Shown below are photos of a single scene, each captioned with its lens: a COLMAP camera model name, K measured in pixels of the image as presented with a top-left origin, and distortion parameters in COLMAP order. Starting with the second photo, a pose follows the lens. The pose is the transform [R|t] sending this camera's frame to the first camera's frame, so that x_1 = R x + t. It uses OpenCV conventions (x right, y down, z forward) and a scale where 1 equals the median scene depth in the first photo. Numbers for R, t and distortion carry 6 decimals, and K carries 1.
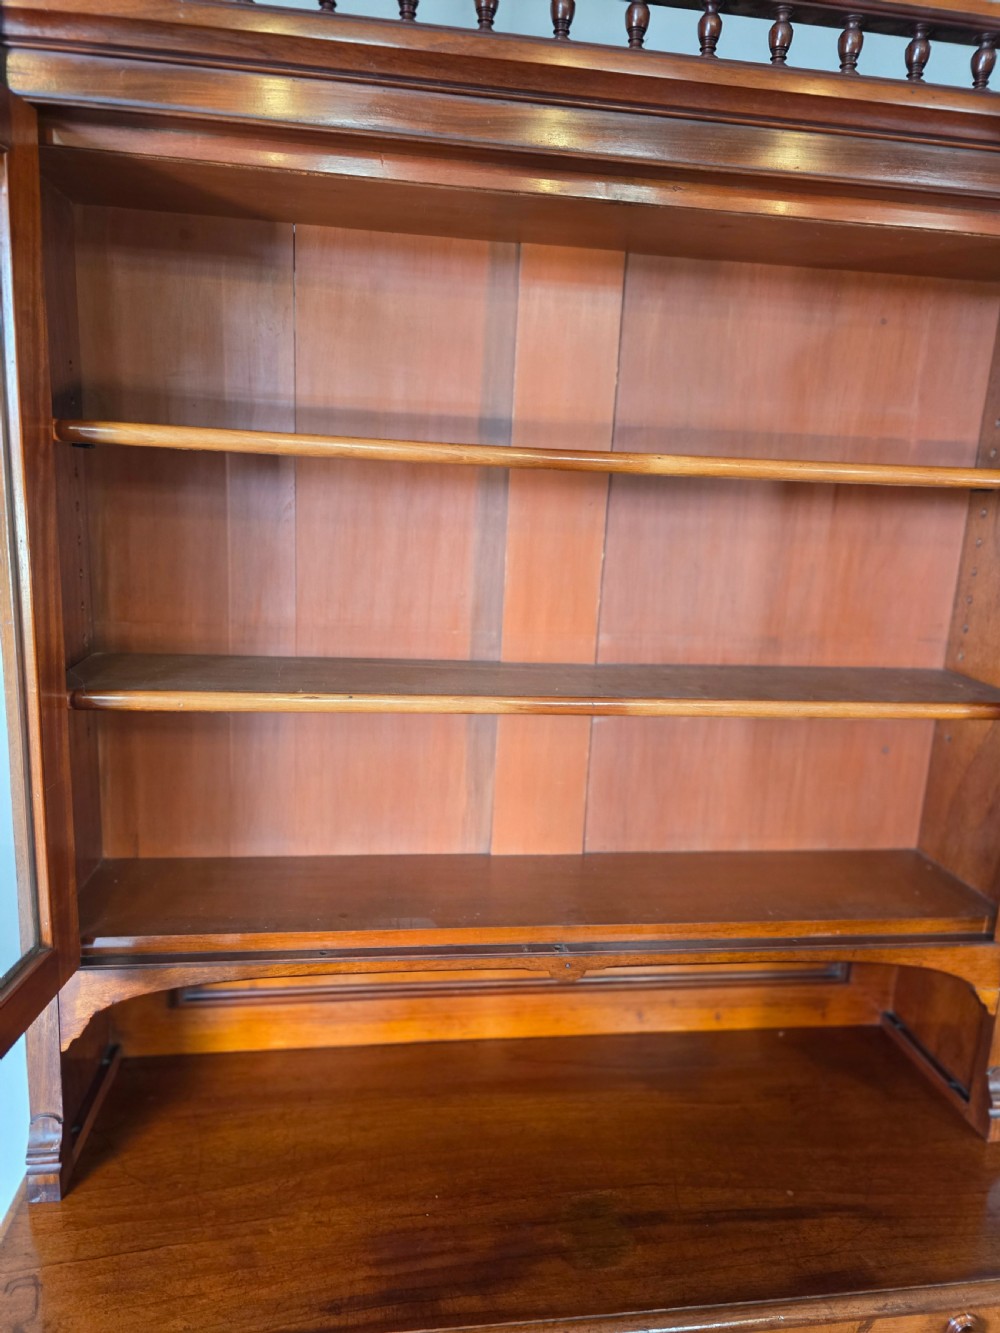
lens RADIAL K [[894.4, 0, 499.9], [0, 894.4, 662.0], [0, 0, 1]] dist [0.064731, -0.066696]
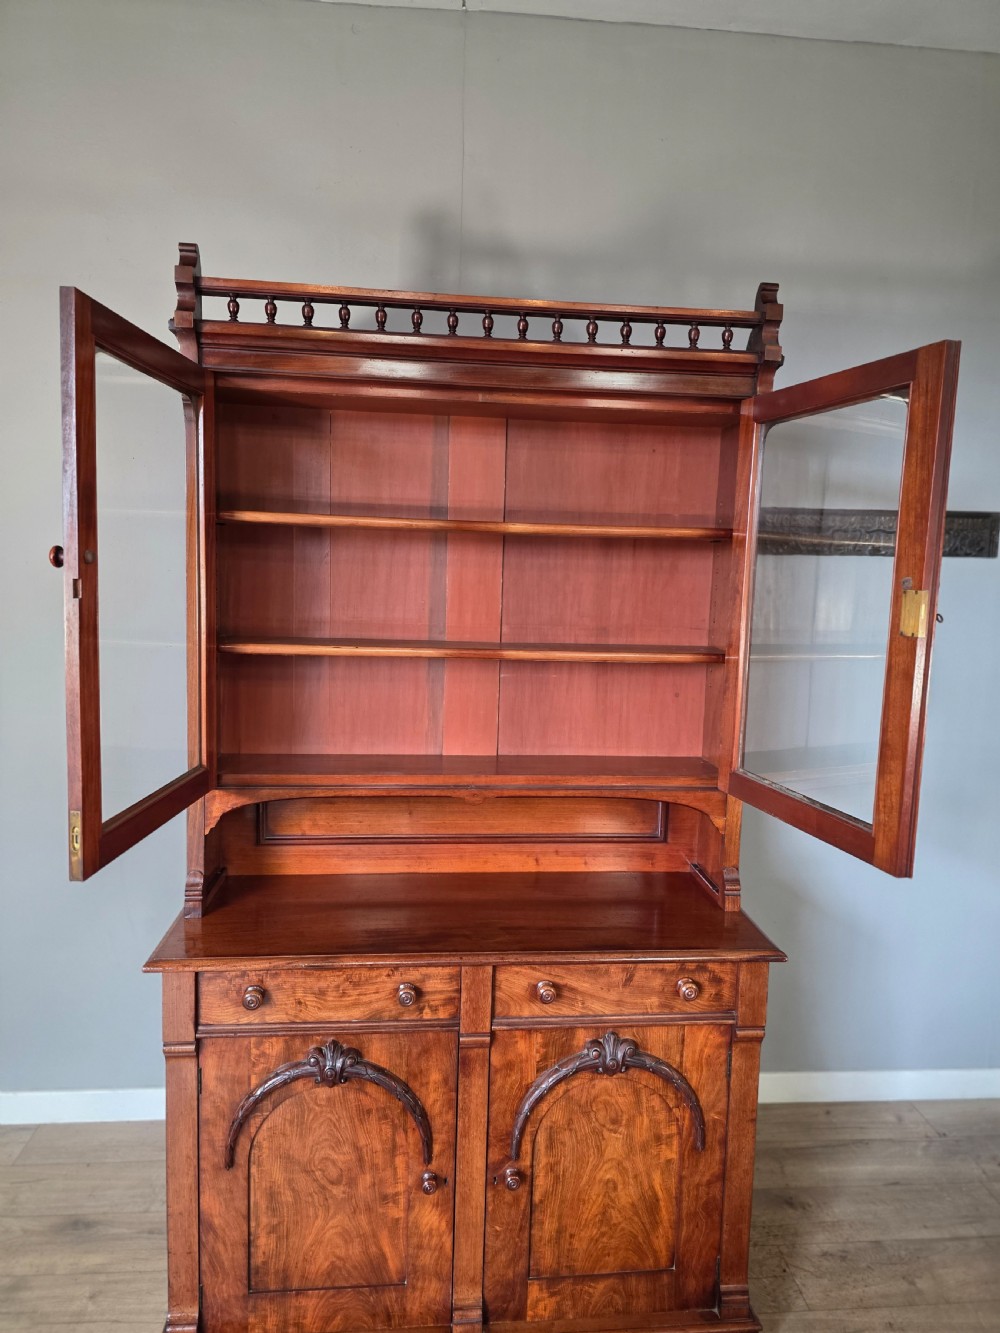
lens RADIAL K [[894.4, 0, 512.8], [0, 894.4, 662.2], [0, 0, 1]] dist [0.064731, -0.066696]
pose [[0.999347, -0.013153, -0.033643, 0.216898], [0.009799, 0.995140, -0.097985, 0.242909], [0.034768, 0.097592, 0.994619, -0.839049]]
